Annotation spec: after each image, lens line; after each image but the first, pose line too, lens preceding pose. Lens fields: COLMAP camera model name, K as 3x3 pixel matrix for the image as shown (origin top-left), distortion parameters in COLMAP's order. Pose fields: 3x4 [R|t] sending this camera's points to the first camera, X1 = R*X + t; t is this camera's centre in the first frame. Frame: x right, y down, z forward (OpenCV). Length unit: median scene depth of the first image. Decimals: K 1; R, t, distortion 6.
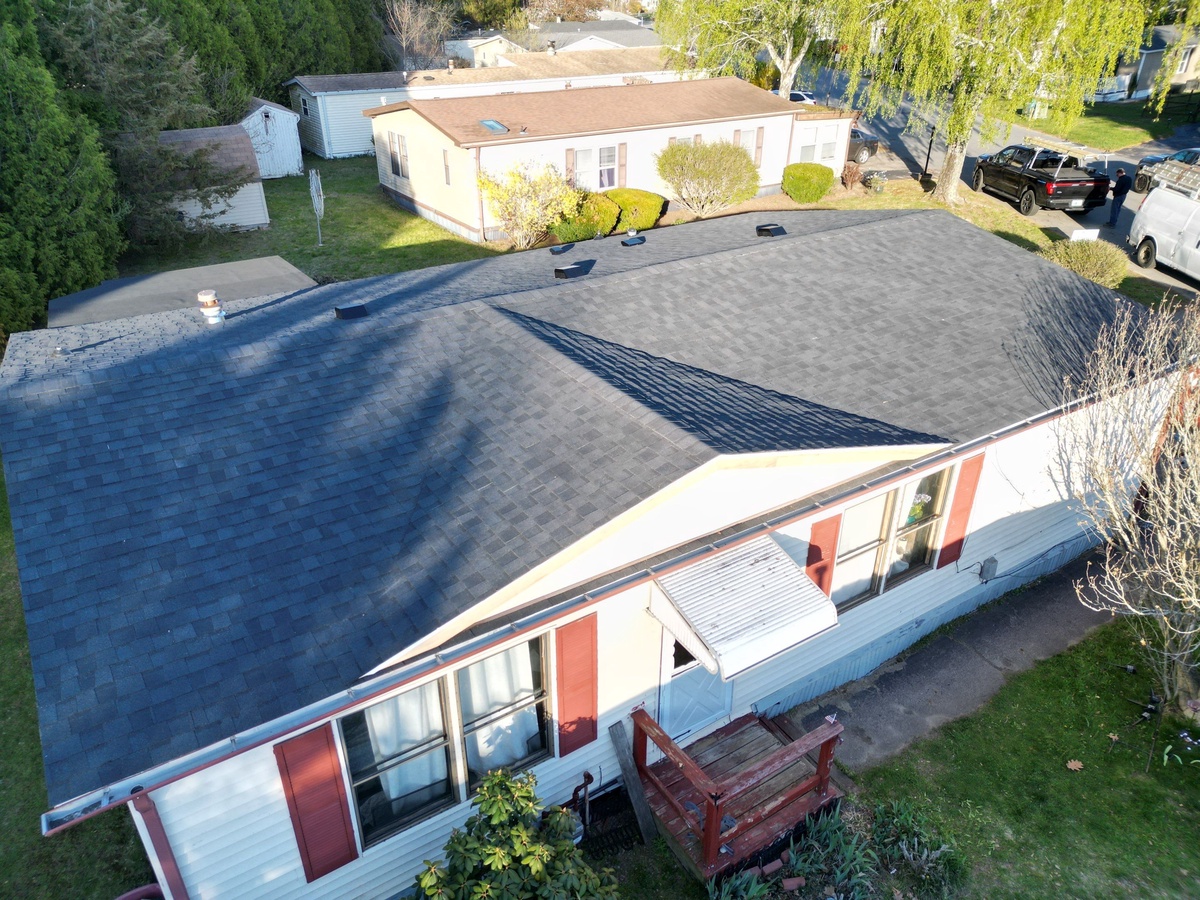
lens RADIAL K [[836.0, 0, 595.2], [0, 836.0, 446.4], [0, 0, 1]] dist [0.072796, -0.067340]
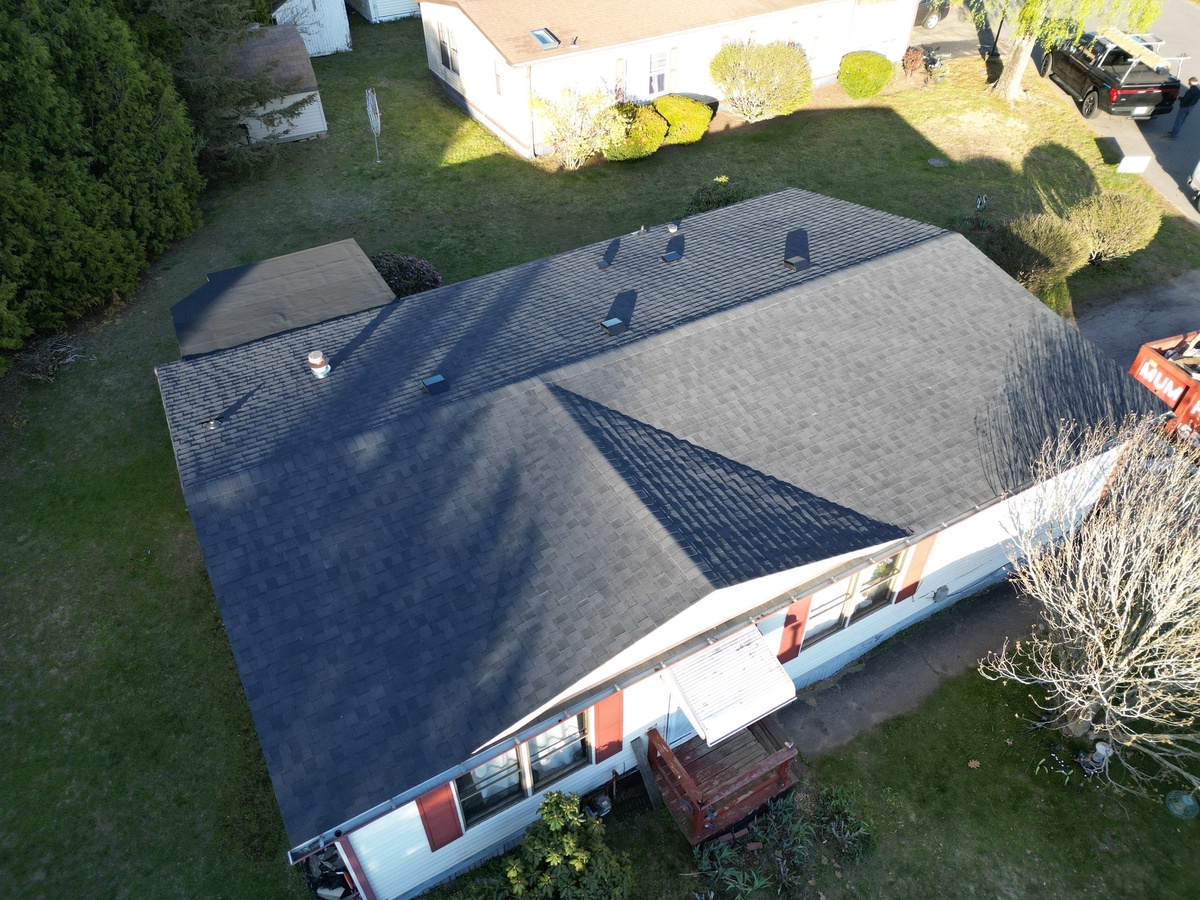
lens RADIAL K [[836.0, 0, 595.2], [0, 836.0, 446.4], [0, 0, 1]] dist [0.072796, -0.067340]
pose [[0.998365, 0.031649, -0.047594, 0.006865], [-0.019623, 0.971877, 0.234669, -0.398625], [0.053682, -0.233352, 0.970909, -0.217920]]
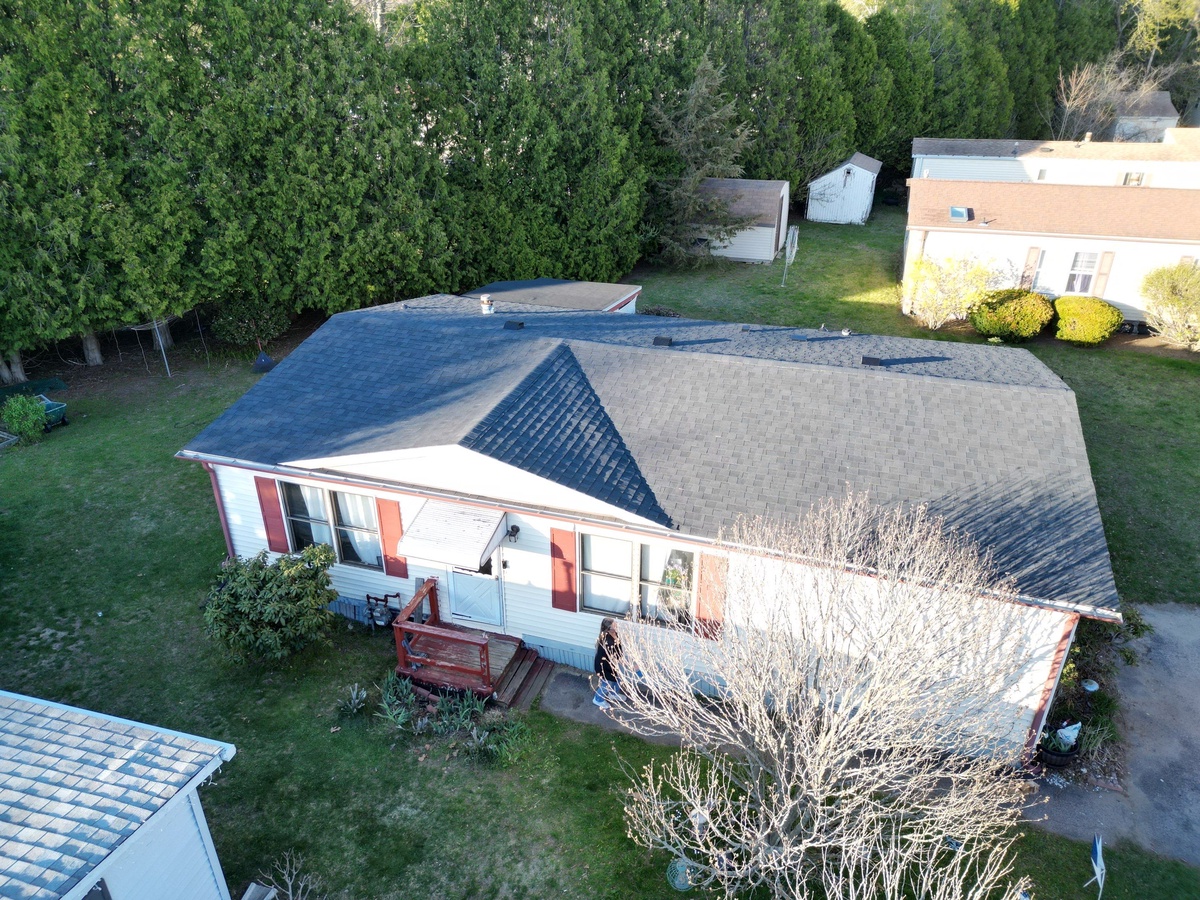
lens RADIAL K [[836.0, 0, 595.2], [0, 836.0, 446.4], [0, 0, 1]] dist [0.072796, -0.067340]
pose [[0.637800, 0.351910, -0.685106, 1.128173], [-0.365227, 0.921334, 0.133242, -0.238955], [0.678101, 0.165237, 0.716154, -0.037871]]
